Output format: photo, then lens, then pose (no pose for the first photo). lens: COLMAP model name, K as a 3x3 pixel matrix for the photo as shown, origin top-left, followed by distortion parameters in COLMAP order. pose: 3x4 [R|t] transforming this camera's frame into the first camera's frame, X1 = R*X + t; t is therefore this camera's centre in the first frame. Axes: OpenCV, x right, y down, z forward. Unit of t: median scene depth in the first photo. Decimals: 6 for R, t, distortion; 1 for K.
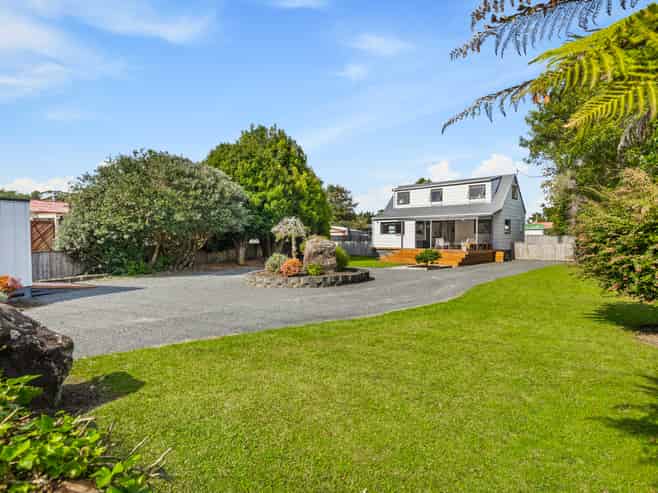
lens RADIAL K [[371.9, 0, 329.0], [0, 371.9, 246.5], [0, 0, 1]] dist [-0.000436, 0.000131]
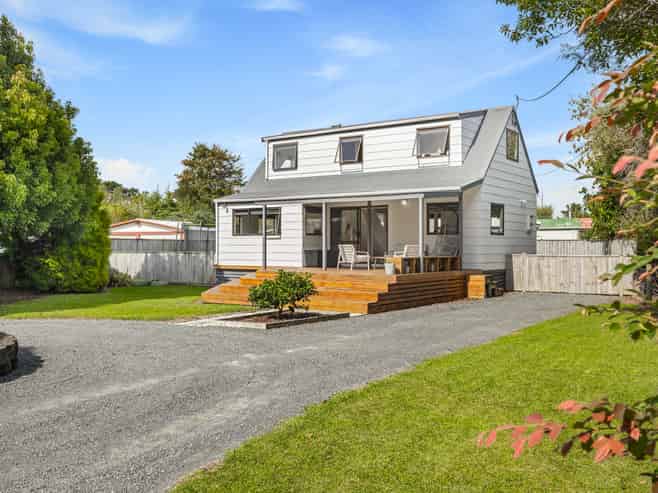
lens RADIAL K [[658.8, 0, 329.0], [0, 658.8, 246.5], [0, 0, 1]] dist [0.012035, 0.003385]
pose [[0.988785, 0.000698, 0.149343, 0.152273], [0.002906, 0.999710, -0.023910, -0.001564], [-0.149316, 0.024076, 0.988496, 0.228814]]
